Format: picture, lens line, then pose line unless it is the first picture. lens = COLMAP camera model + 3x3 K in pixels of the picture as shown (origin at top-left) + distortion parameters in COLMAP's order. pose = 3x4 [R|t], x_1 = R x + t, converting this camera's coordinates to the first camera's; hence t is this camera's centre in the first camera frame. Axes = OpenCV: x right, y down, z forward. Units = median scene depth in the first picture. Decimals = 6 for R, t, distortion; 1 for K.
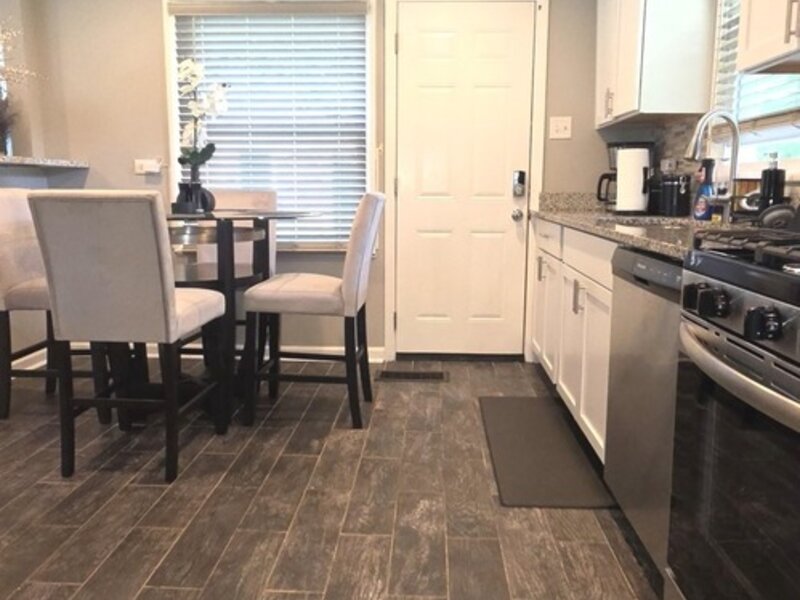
lens RADIAL K [[692.9, 0, 400.5], [0, 692.9, 299.2], [0, 0, 1]] dist [-0.005227, 0.006637]
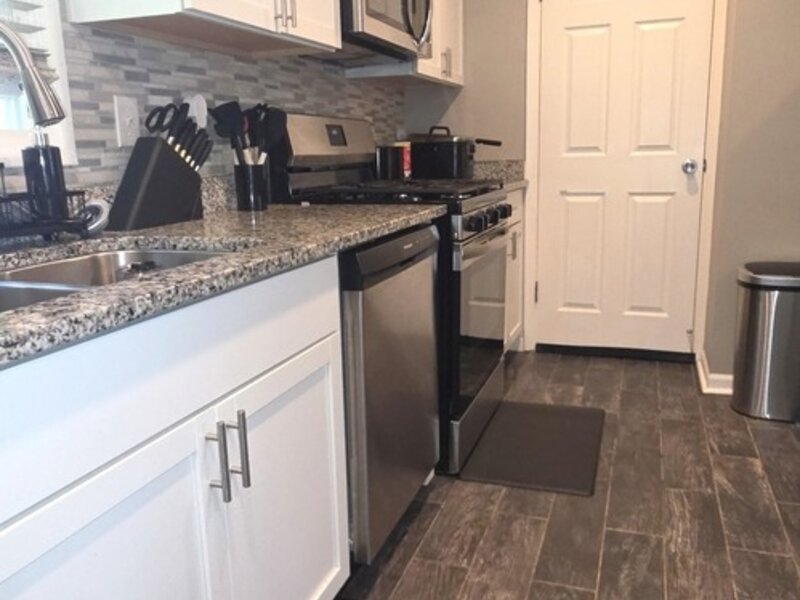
lens RADIAL K [[692.9, 0, 400.0], [0, 692.9, 296.5], [0, 0, 1]] dist [-0.005227, 0.006637]
pose [[-0.955462, -0.044112, 0.291798, 0.046982], [0.067575, 0.929793, 0.361828, -0.214774], [-0.287273, 0.365431, -0.885401, 1.214396]]
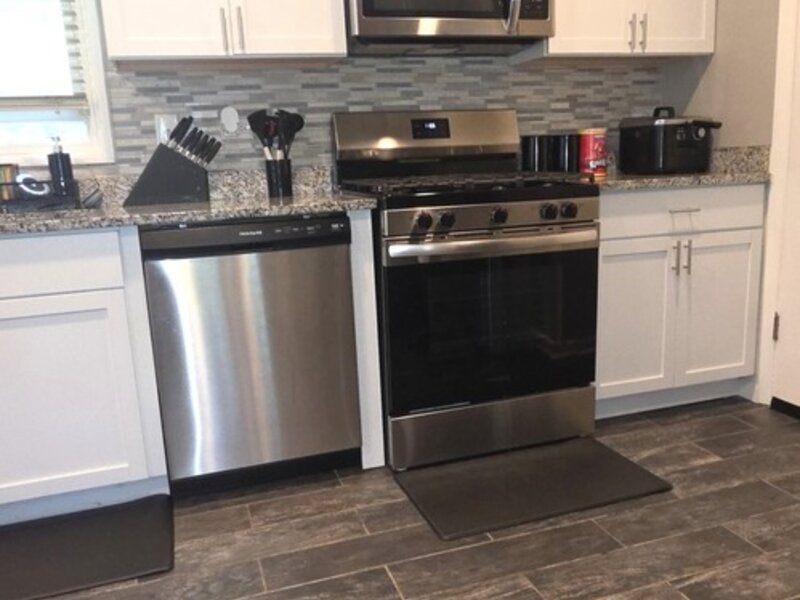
lens RADIAL K [[692.9, 0, 398.9], [0, 692.9, 296.9], [0, 0, 1]] dist [-0.005227, 0.006637]
pose [[-0.349250, -0.174677, 0.920605, -0.497282], [0.200123, 0.945898, 0.255396, -0.119761], [-0.915410, 0.273431, -0.295398, 0.730613]]
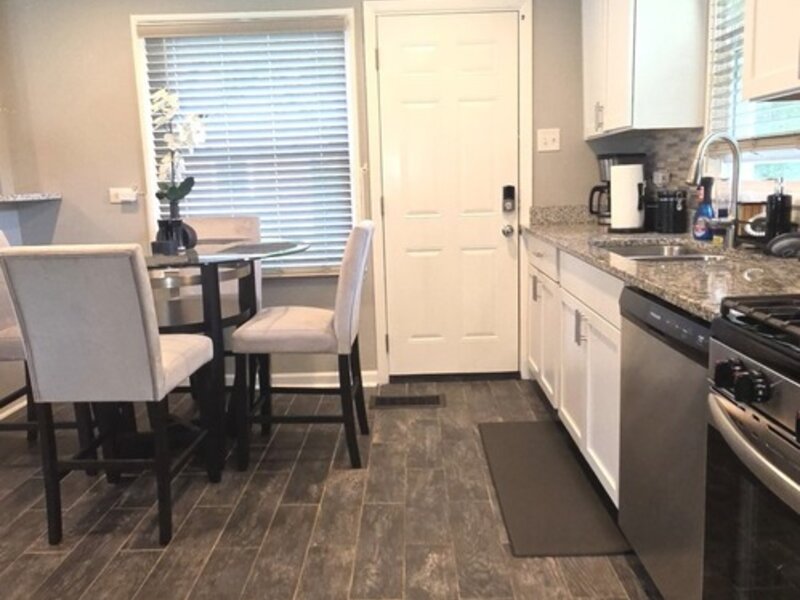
lens RADIAL K [[692.9, 0, 400.9], [0, 692.9, 299.2], [0, 0, 1]] dist [-0.005227, 0.006637]
pose [[0.998735, -0.043165, 0.025803, -0.015726], [0.042803, 0.998979, 0.014436, -0.063492], [-0.026400, -0.013313, 0.999563, 0.038042]]
